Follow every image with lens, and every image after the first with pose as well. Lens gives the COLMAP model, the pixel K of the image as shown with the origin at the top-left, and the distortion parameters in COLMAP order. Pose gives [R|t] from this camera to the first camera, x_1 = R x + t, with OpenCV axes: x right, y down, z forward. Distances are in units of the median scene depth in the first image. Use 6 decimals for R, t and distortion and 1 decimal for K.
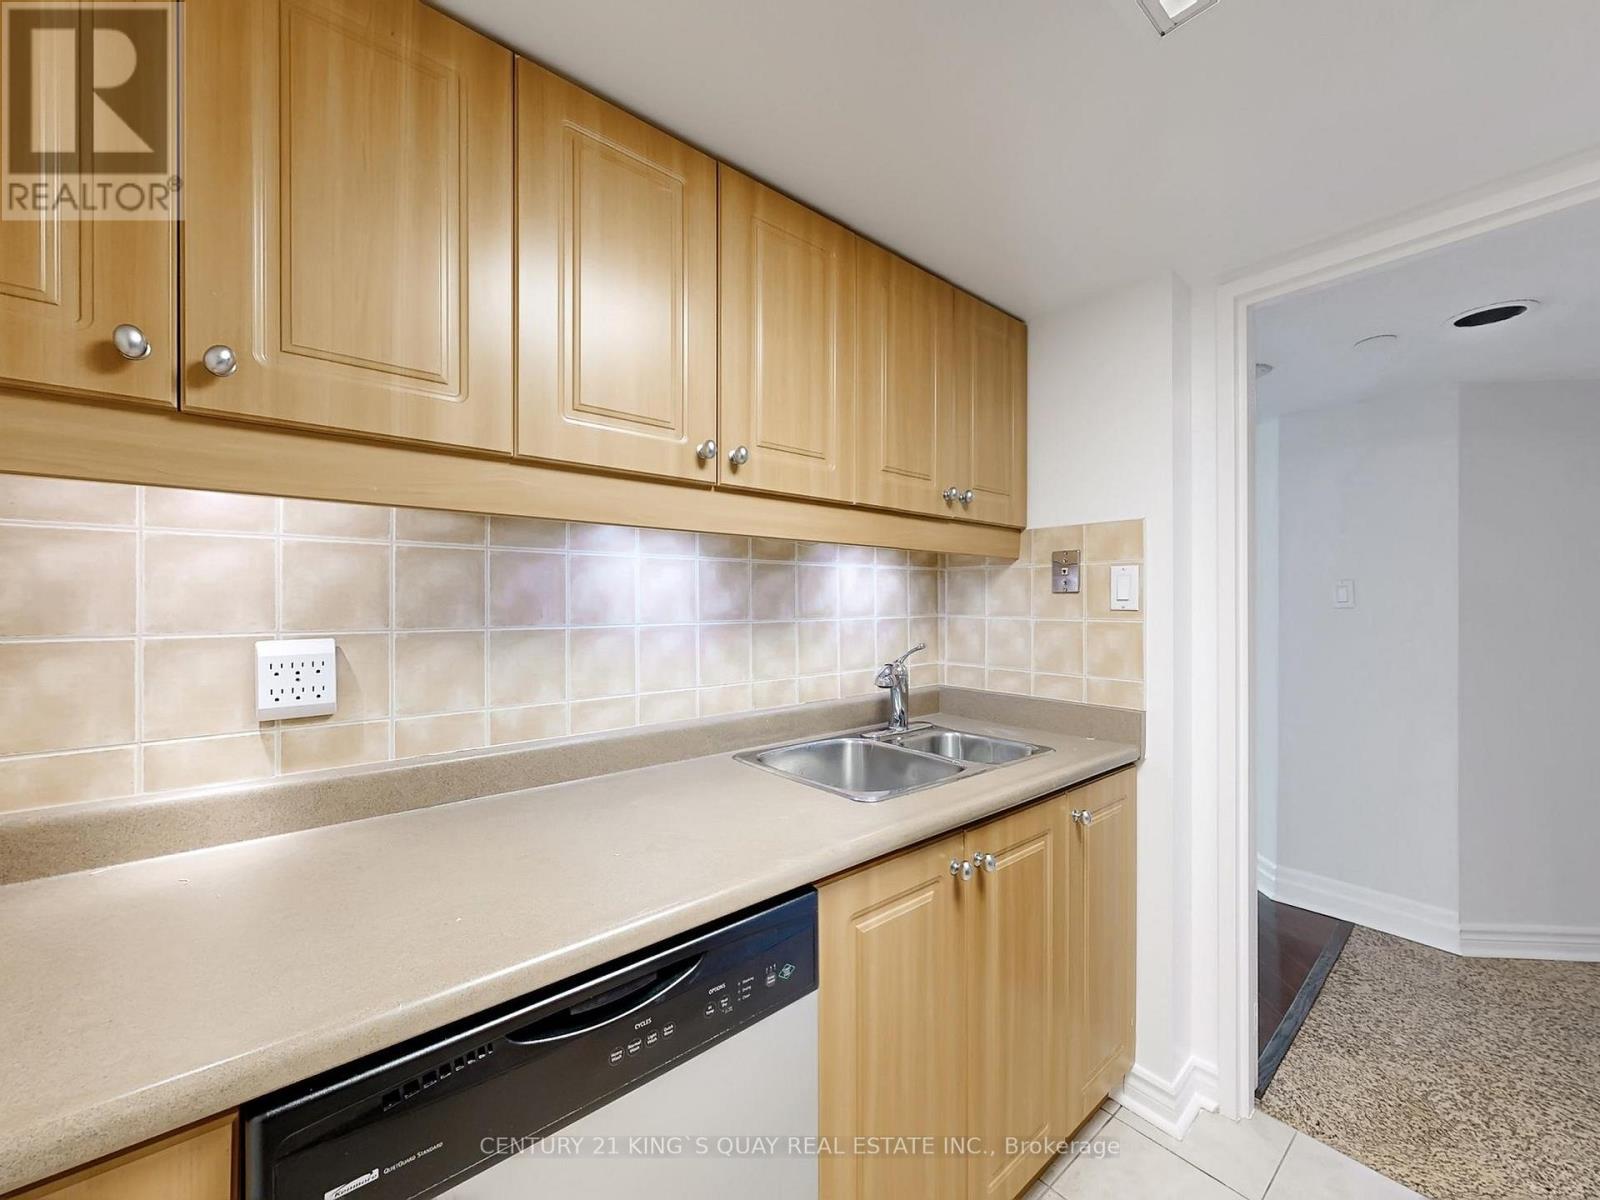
lens RADIAL K [[633.9, 0, 800.3], [0, 633.9, 603.1], [0, 0, 1]] dist [0.000448, -0.000069]
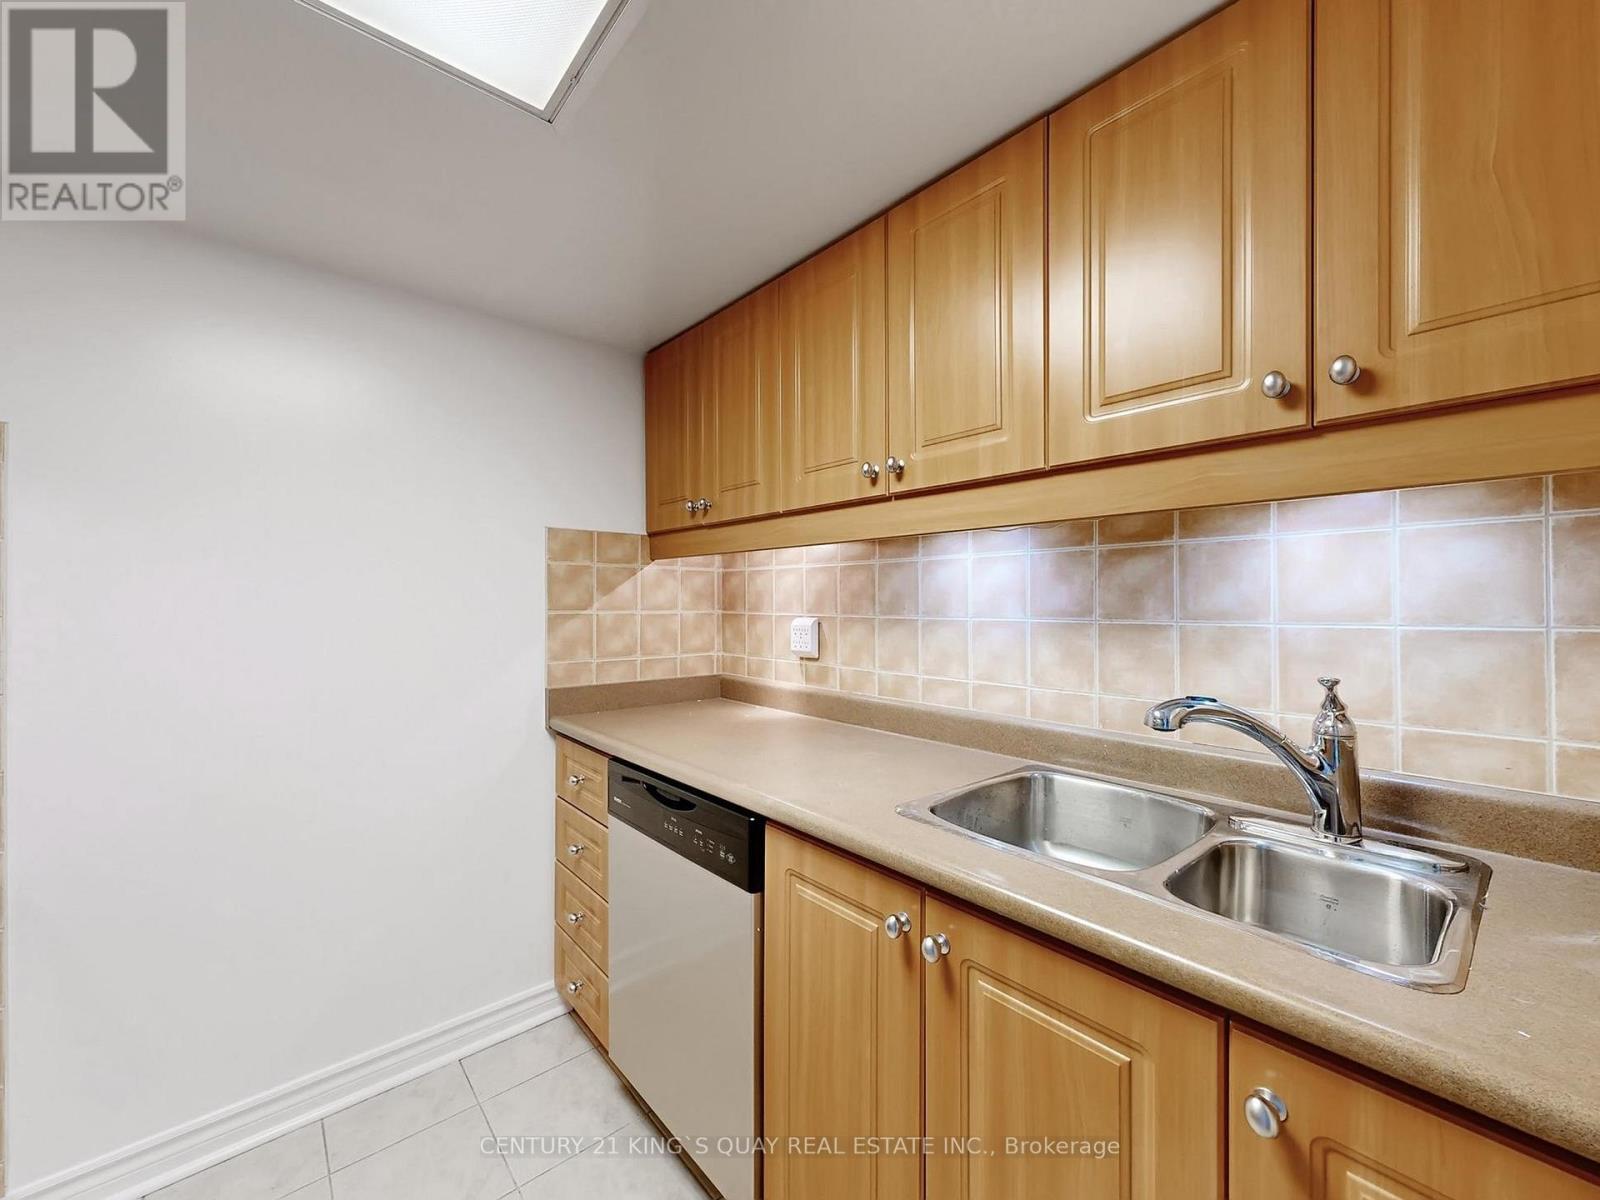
lens RADIAL K [[633.9, 0, 800.3], [0, 633.9, 603.1], [0, 0, 1]] dist [0.000448, -0.000069]
pose [[0.018983, 0.004810, -0.999808, 0.740376], [0.000581, 0.999988, 0.004822, 0.001863], [0.999820, -0.000672, 0.018980, 0.598974]]
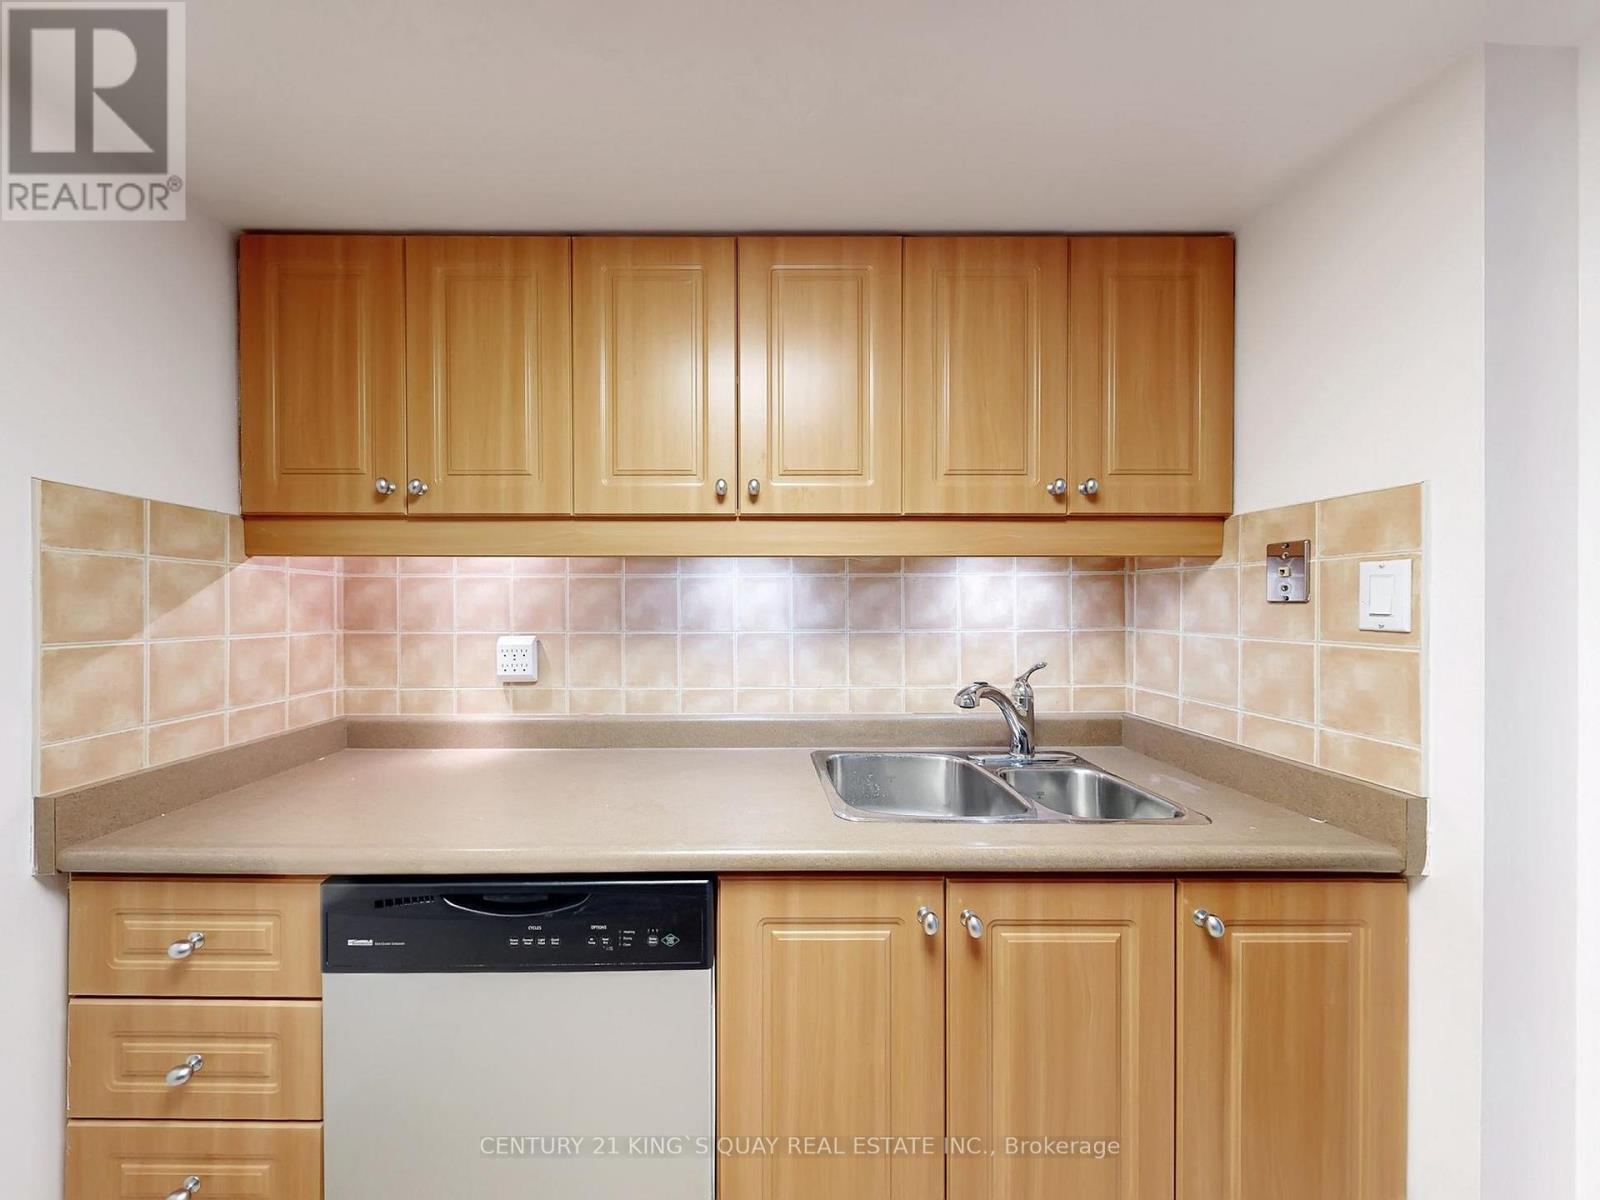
lens RADIAL K [[538.4, 0, 738.1], [0, 538.4, 609.7], [0, 0, 1]] dist [-0.000544, -0.000054]
pose [[0.763693, 0.004227, -0.645565, 0.372706], [0.000580, 0.999974, 0.007234, -0.014546], [0.645579, -0.005899, 0.763671, 0.177660]]
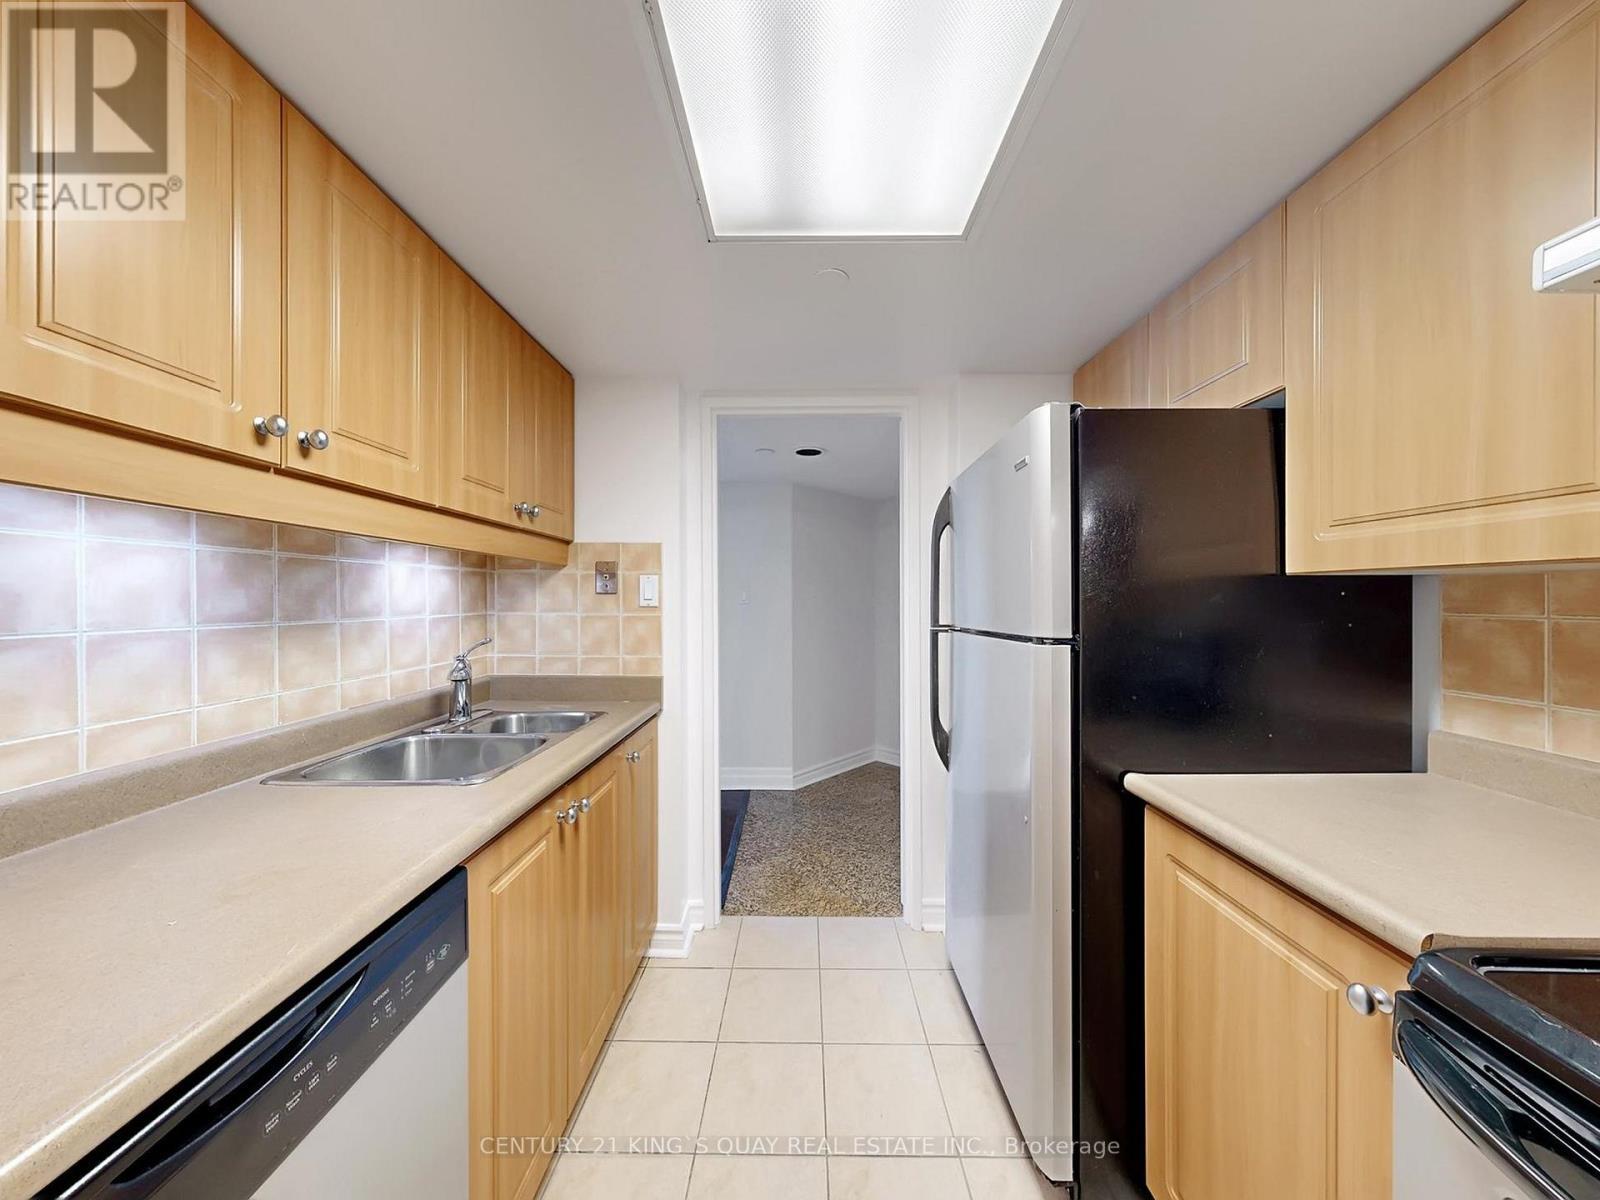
lens RADIAL K [[520.3, 0, 802.3], [0, 520.3, 601.2], [0, 0, 1]] dist [-0.001051, 0.000196]
pose [[0.645452, -0.001281, 0.763800, -0.157195], [0.000726, 0.999999, 0.001064, -0.001720], [-0.763800, -0.000132, 0.645453, -0.007567]]
